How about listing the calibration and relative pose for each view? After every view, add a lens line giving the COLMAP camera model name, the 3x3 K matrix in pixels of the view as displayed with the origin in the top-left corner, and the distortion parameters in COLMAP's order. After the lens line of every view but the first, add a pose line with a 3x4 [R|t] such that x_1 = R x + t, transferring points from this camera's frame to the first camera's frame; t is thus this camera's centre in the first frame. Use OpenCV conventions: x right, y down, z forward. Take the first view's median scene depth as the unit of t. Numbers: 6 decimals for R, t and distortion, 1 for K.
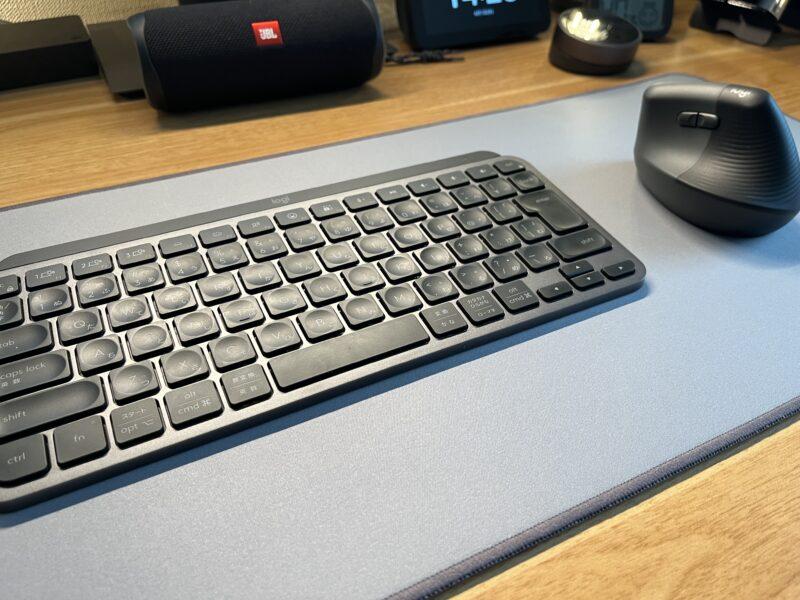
lens RADIAL K [[604.6, 0, 401.7], [0, 604.6, 314.8], [0, 0, 1]] dist [0.074407, -0.114394]
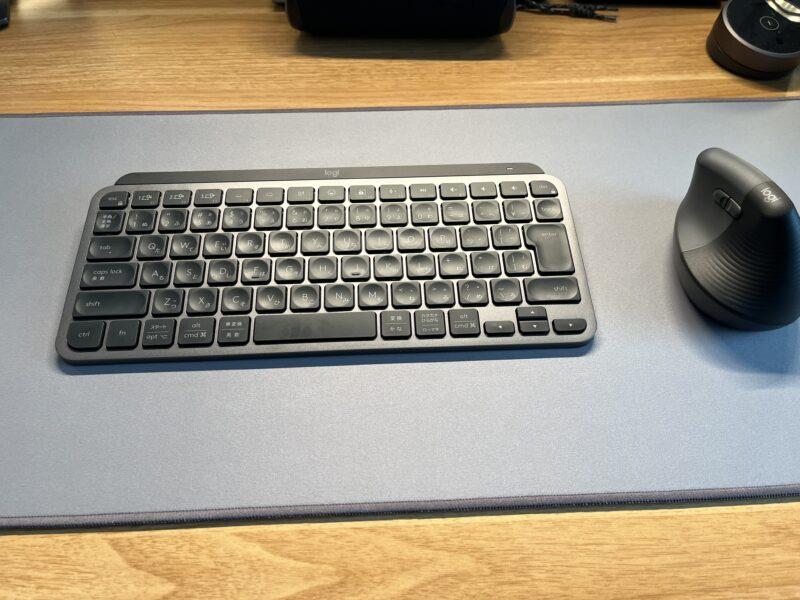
lens RADIAL K [[604.6, 0, 401.7], [0, 604.6, 314.8], [0, 0, 1]] dist [0.074407, -0.114394]
pose [[0.913506, 0.328137, -0.240484, 0.344615], [-0.260425, 0.925801, 0.273990, -0.327283], [0.312547, -0.187664, 0.931180, -0.147079]]
